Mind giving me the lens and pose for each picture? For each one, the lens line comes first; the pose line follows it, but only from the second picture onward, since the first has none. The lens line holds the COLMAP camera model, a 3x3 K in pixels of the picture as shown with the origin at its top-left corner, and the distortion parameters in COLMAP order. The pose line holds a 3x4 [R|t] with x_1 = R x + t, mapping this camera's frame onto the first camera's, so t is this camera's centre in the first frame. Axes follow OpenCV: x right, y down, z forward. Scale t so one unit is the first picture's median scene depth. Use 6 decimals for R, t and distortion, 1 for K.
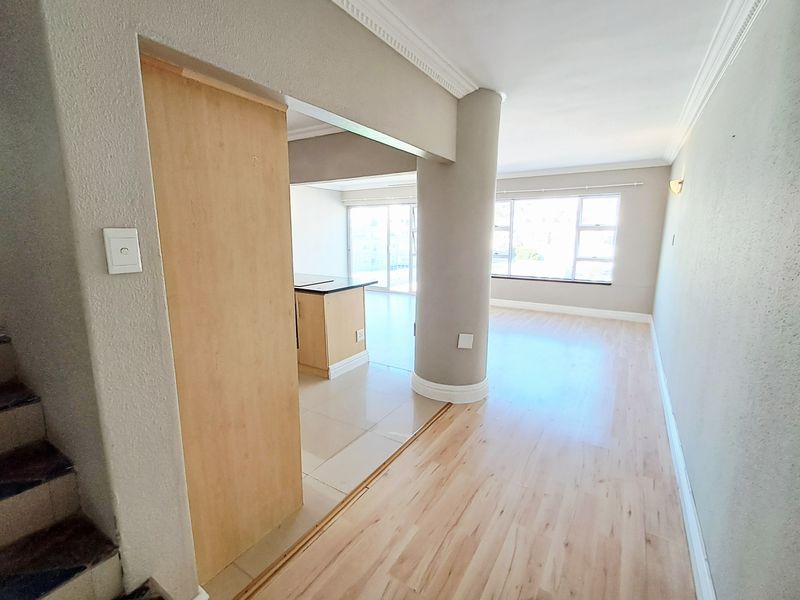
lens RADIAL K [[363.0, 0, 400.0], [0, 363.0, 300.0], [0, 0, 1]] dist [-0.004614, -0.001432]
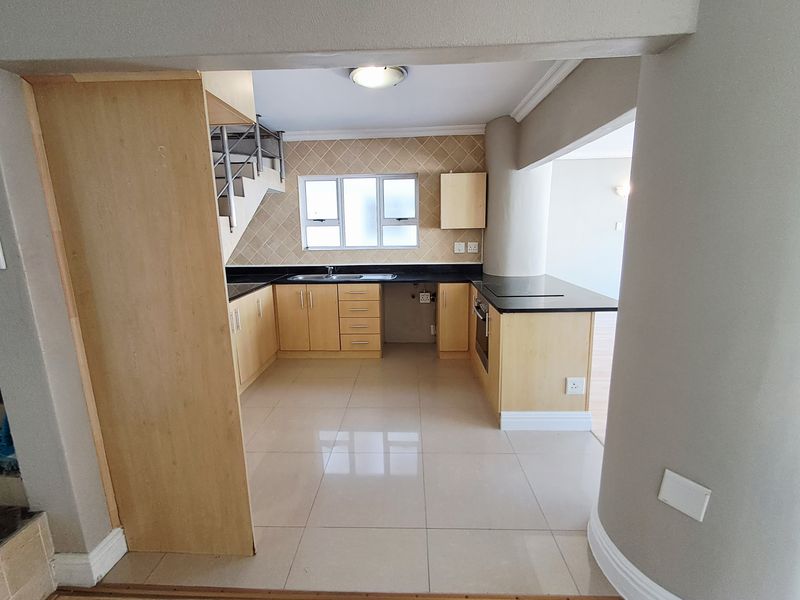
lens RADIAL K [[362.0, 0, 400.0], [0, 362.0, 300.0], [0, 0, 1]] dist [0.000528, -0.000619]
pose [[0.498322, 0.158541, -0.852373, 0.801872], [-0.138358, 0.985081, 0.102337, -0.232031], [0.855881, 0.066936, 0.512823, 1.250970]]
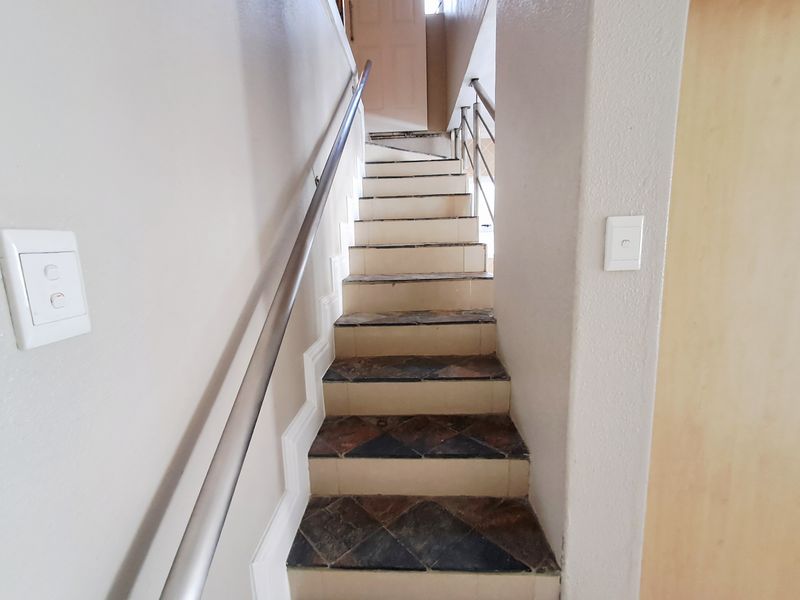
lens RADIAL K [[362.0, 0, 400.0], [0, 362.0, 300.0], [0, 0, 1]] dist [0.000528, -0.000619]
pose [[0.500897, 0.117634, -0.857476, -0.242601], [-0.118057, 0.990747, 0.066953, -0.002148], [0.857418, 0.067695, 0.510150, 0.120742]]
